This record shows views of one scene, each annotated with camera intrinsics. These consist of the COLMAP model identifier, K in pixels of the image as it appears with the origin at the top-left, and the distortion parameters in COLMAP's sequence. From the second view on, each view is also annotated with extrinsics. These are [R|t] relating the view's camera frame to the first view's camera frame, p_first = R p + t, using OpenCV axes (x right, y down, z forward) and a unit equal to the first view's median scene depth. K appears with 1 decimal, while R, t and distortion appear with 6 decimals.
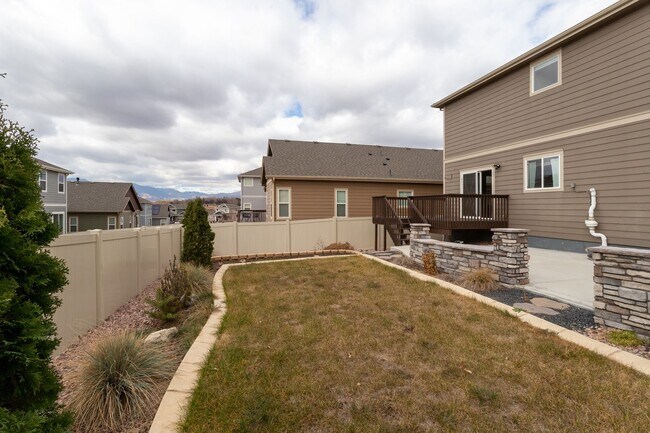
lens RADIAL K [[322.5, 0, 326.0], [0, 322.5, 204.9], [0, 0, 1]] dist [0.002458, 0.001184]
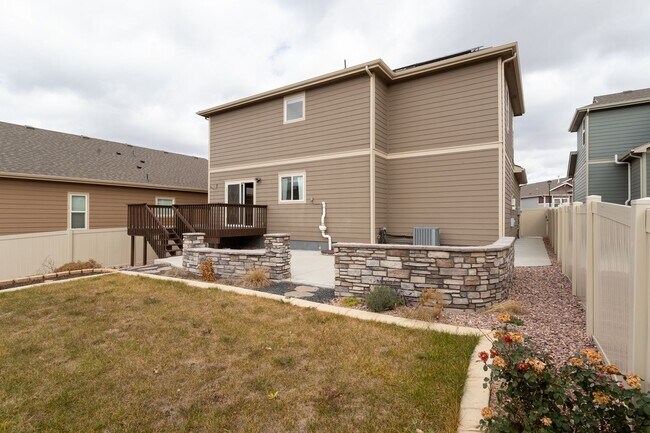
lens RADIAL K [[325.6, 0, 341.4], [0, 325.6, 215.2], [0, 0, 1]] dist [0.002152, 0.001025]
pose [[0.717037, -0.000628, 0.697035, -0.097857], [-0.002512, 0.999991, 0.003486, -0.000701], [-0.697031, -0.004251, 0.717029, -0.037231]]
